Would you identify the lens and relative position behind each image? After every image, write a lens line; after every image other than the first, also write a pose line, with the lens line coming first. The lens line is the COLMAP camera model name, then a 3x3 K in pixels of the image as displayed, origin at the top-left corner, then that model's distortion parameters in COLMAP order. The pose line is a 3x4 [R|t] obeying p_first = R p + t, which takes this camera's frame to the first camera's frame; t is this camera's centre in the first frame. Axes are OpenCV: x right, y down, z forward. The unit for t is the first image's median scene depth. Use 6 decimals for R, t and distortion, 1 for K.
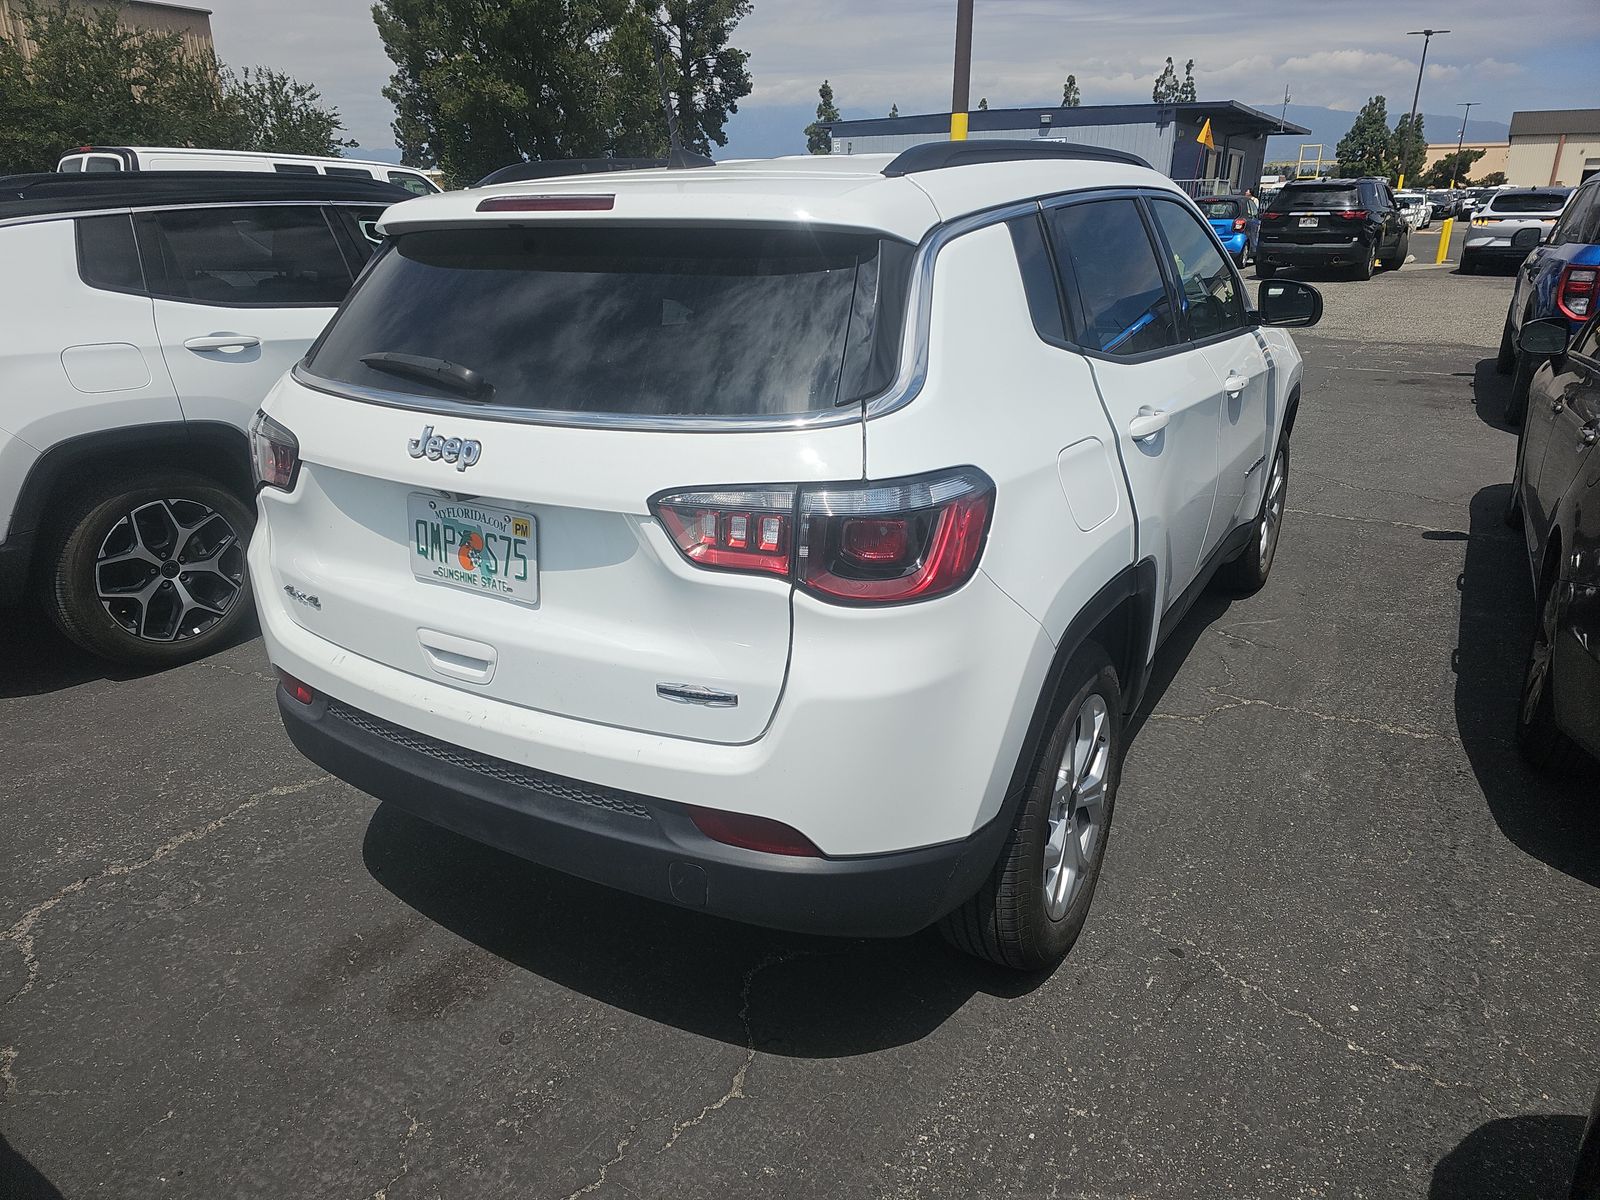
lens RADIAL K [[1066.7, 0, 796.0], [0, 1066.7, 622.5], [0, 0, 1]] dist [0.093070, -0.085435]
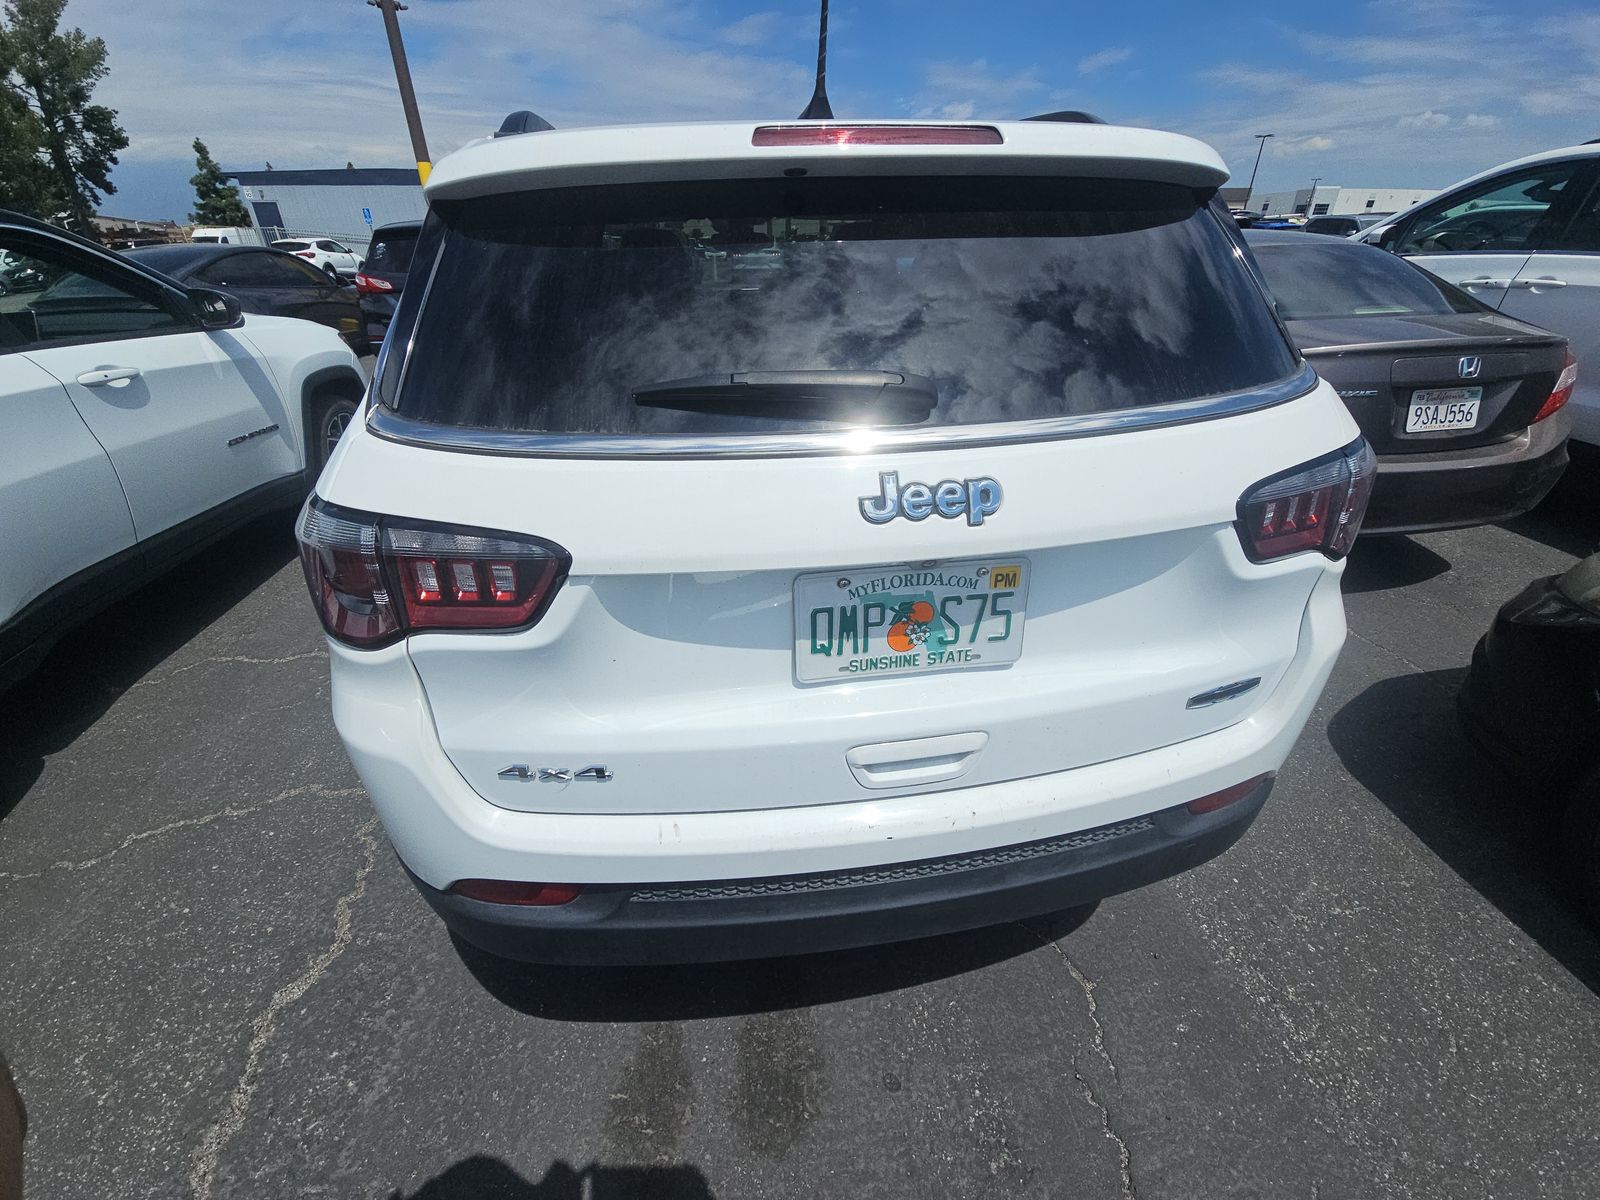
lens RADIAL K [[649.6, 0, 800.0], [0, 649.6, 600.0], [0, 0, 1]] dist [0.028970, -0.021200]
pose [[0.764162, -0.309903, 0.565700, -0.566420], [0.236331, 0.950552, 0.201492, -0.179319], [-0.600171, -0.020280, 0.799615, 0.629651]]
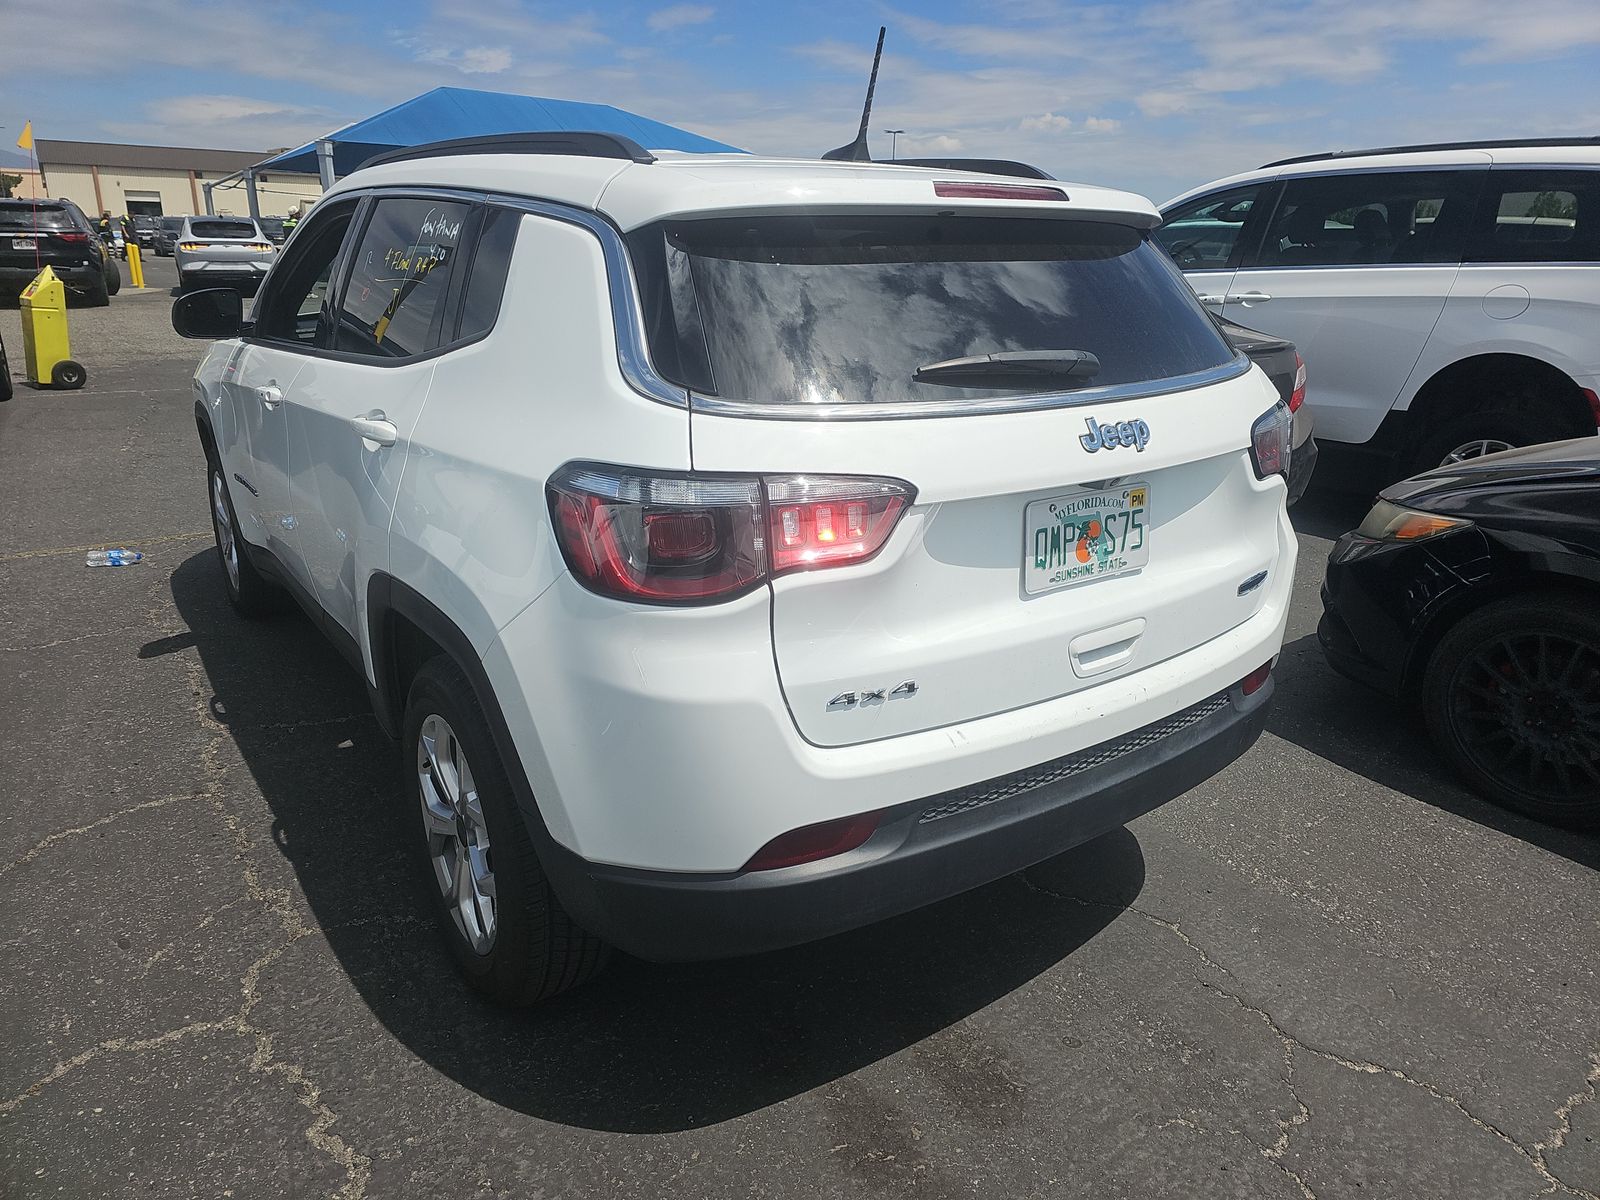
lens RADIAL K [[1044.3, 0, 840.0], [0, 1044.3, 599.7], [0, 0, 1]] dist [0.080699, -0.078597]
pose [[0.372195, -0.279900, 0.884945, -1.151349], [0.310479, 0.936065, 0.165486, -0.226140], [-0.874685, 0.213164, 0.435302, 0.731993]]
